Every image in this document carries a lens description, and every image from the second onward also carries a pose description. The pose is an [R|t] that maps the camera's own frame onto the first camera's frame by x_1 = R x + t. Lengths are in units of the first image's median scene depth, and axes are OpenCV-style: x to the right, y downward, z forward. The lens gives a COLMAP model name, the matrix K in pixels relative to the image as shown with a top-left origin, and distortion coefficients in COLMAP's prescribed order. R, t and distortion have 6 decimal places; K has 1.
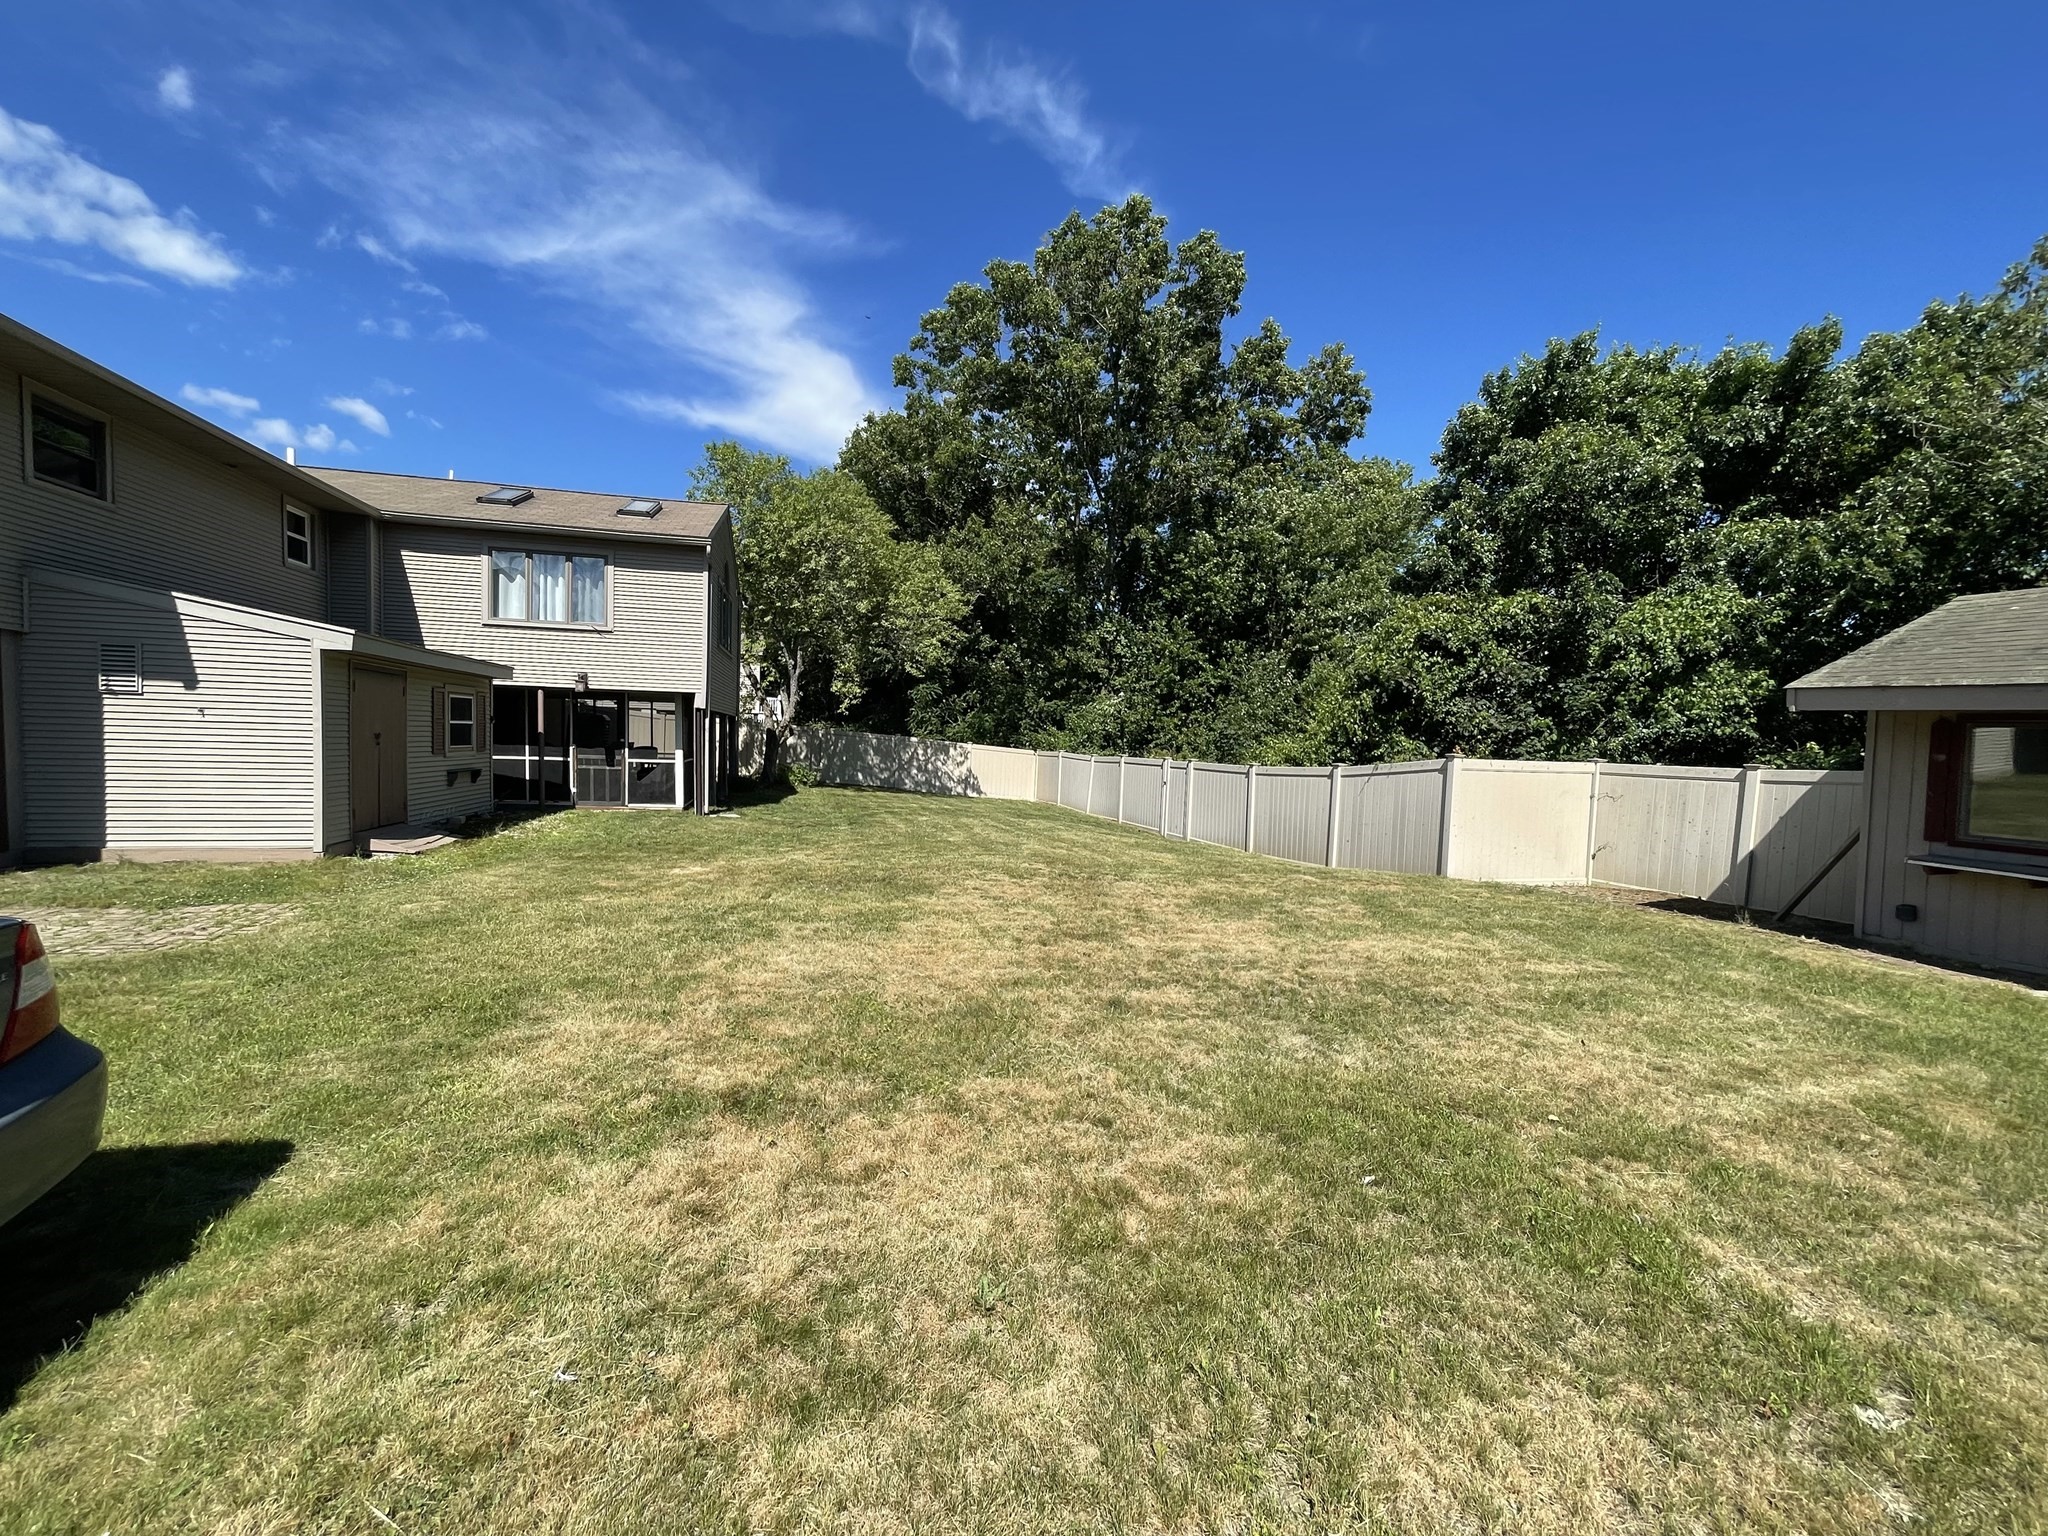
lens RADIAL K [[833.9, 0, 1021.2], [0, 833.9, 764.7], [0, 0, 1]] dist [0.011849, -0.000319]
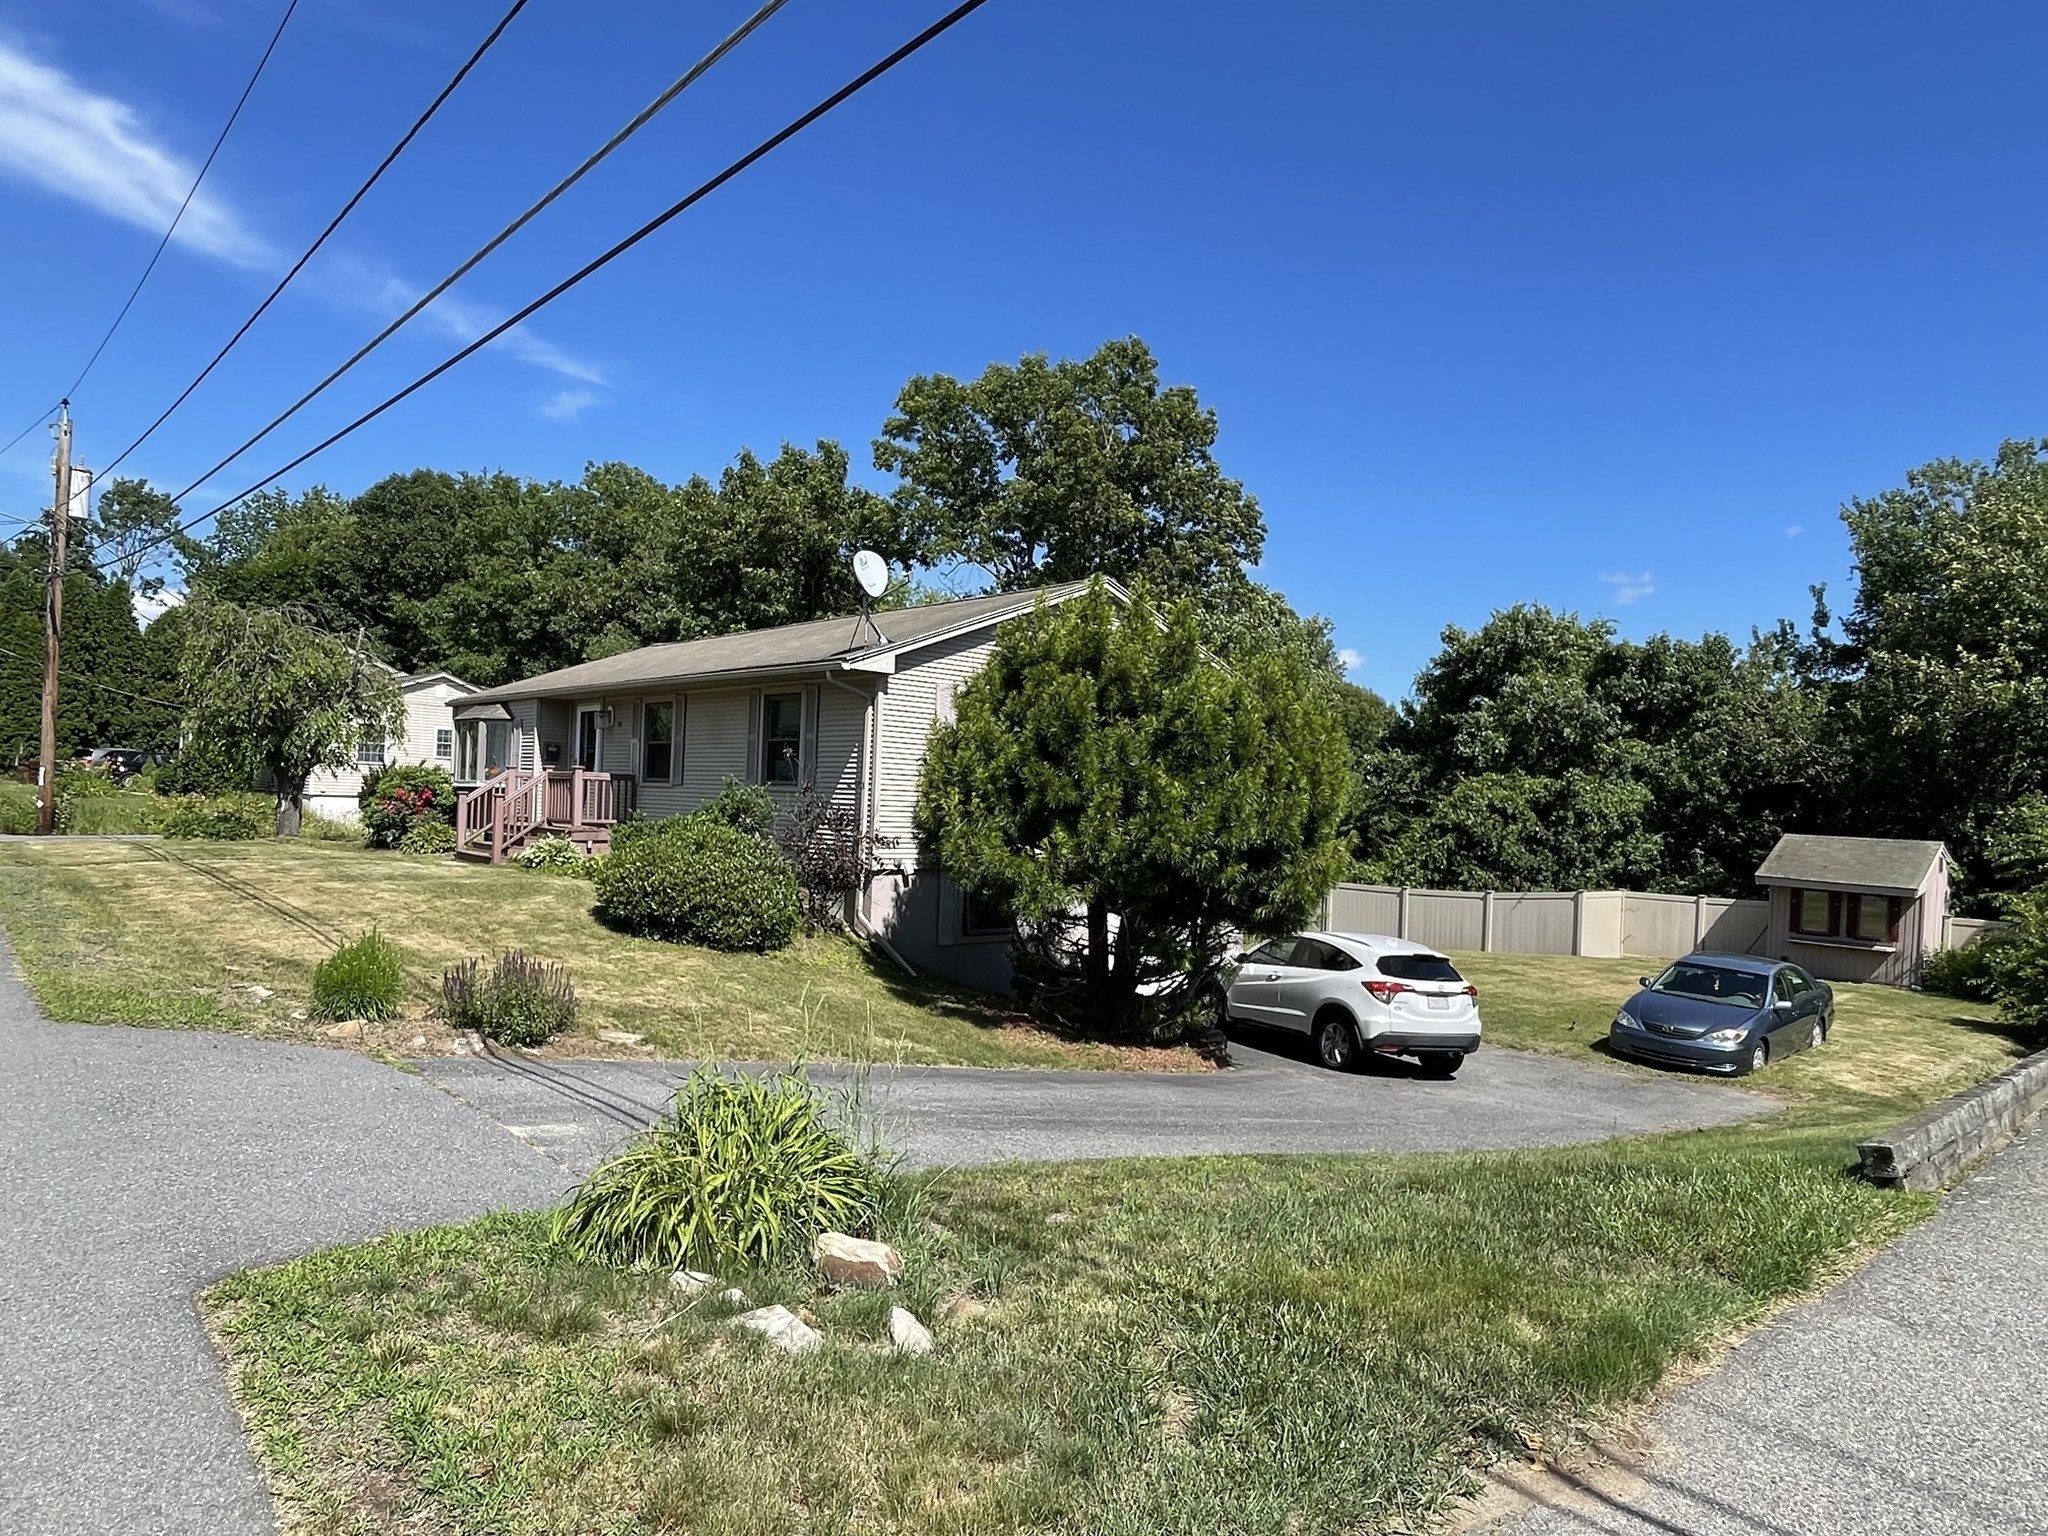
lens RADIAL K [[1244.5, 0, 1024.0], [0, 1244.5, 768.0], [0, 0, 1]] dist [0.000775, -0.001018]
pose [[0.886168, 0.022028, 0.462840, -1.406515], [-0.003448, 0.999155, -0.040950, -0.124724], [-0.463351, 0.034693, 0.885496, -0.670464]]
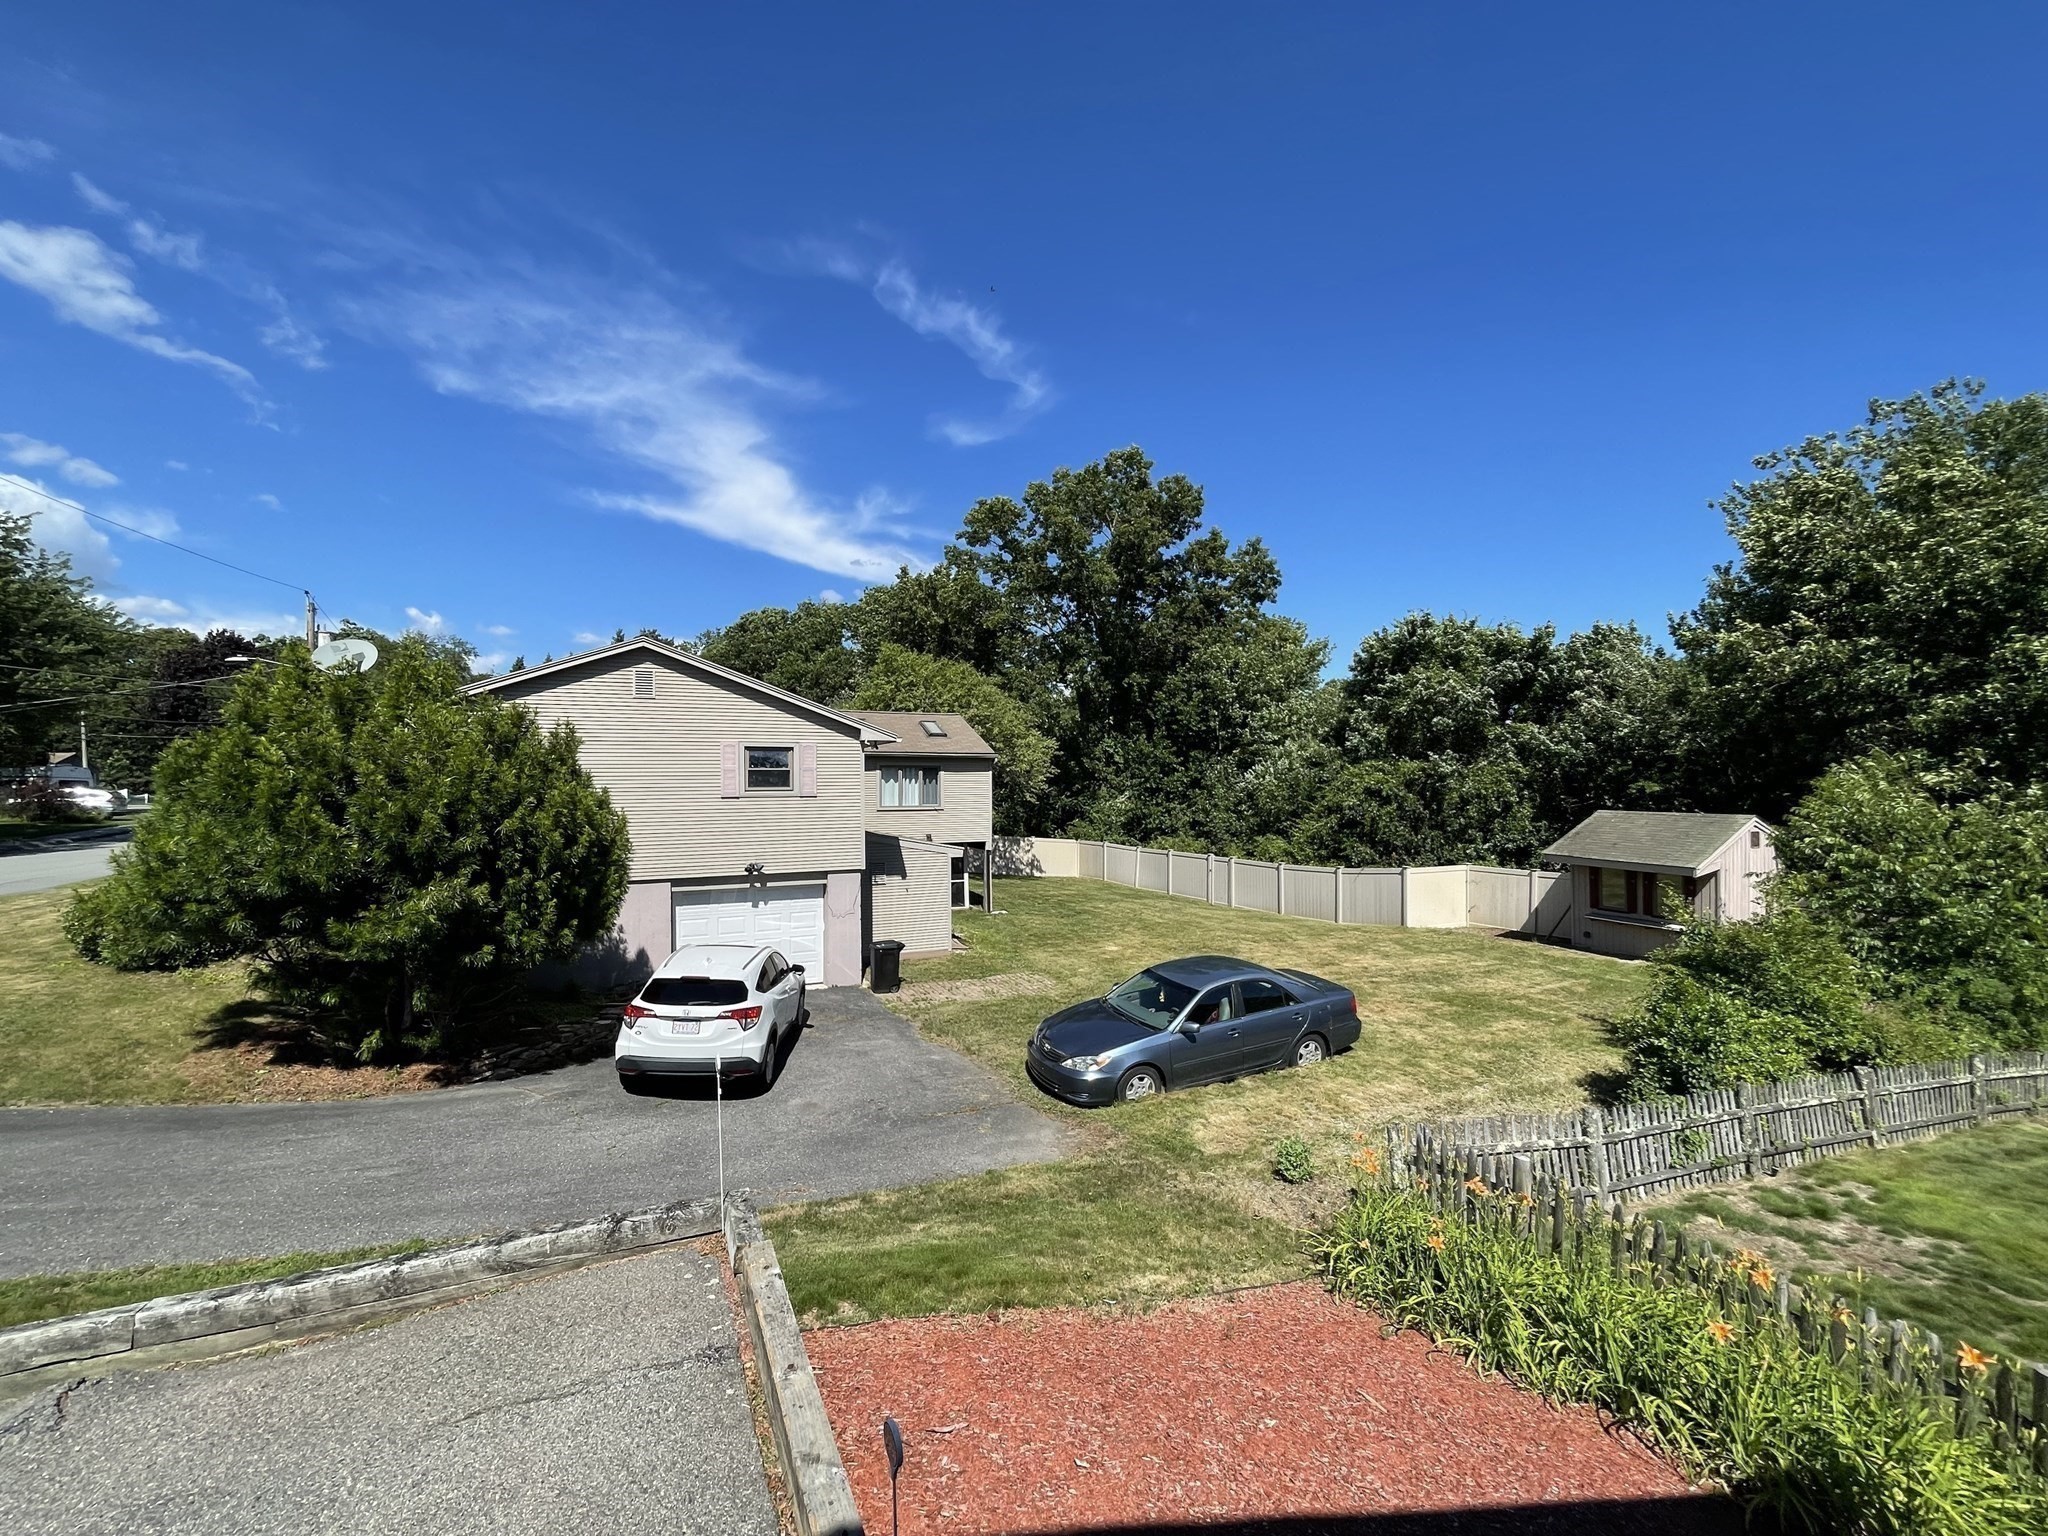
lens RADIAL K [[819.1, 0, 1017.5], [0, 819.1, 765.1], [0, 0, 1]] dist [0.001487, -0.000236]
pose [[0.987783, -0.030153, 0.152893, -0.548281], [0.038260, 0.997998, -0.050363, -0.146458], [-0.151068, 0.055597, 0.986959, -0.648113]]
